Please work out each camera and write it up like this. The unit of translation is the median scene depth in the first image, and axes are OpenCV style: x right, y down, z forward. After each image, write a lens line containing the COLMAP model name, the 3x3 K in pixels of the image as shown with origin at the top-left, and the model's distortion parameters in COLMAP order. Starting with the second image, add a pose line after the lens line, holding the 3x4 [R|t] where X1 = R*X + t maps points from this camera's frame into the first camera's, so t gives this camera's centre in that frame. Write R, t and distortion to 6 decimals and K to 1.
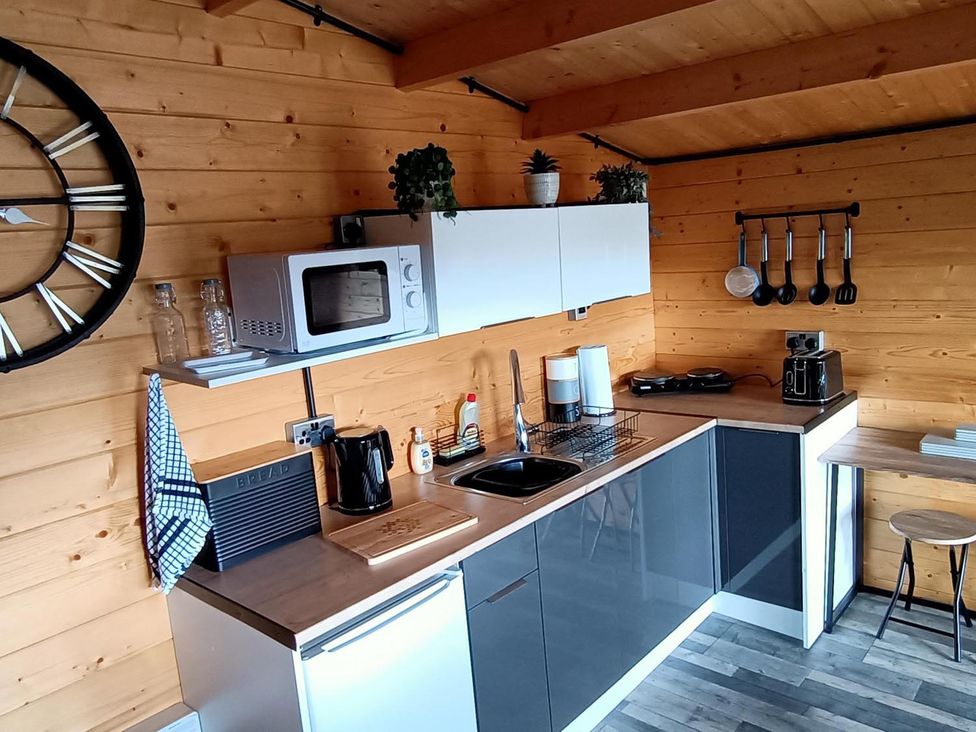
lens RADIAL K [[740.0, 0, 492.7], [0, 740.0, 364.7], [0, 0, 1]] dist [0.003860, -0.004317]
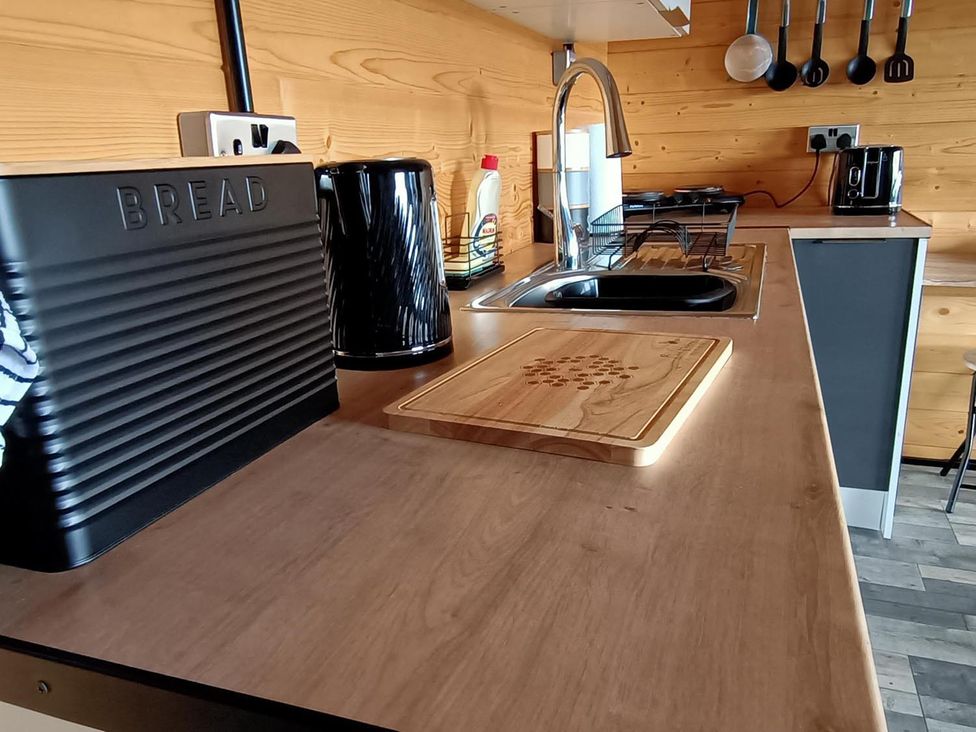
lens RADIAL K [[740.0, 0, 486.6], [0, 740.0, 370.7], [0, 0, 1]] dist [0.003860, -0.004317]
pose [[0.927562, -0.063486, 0.368236, -0.200801], [0.026216, 0.994090, 0.105350, 0.117834], [-0.372748, -0.088065, 0.923744, 0.445532]]
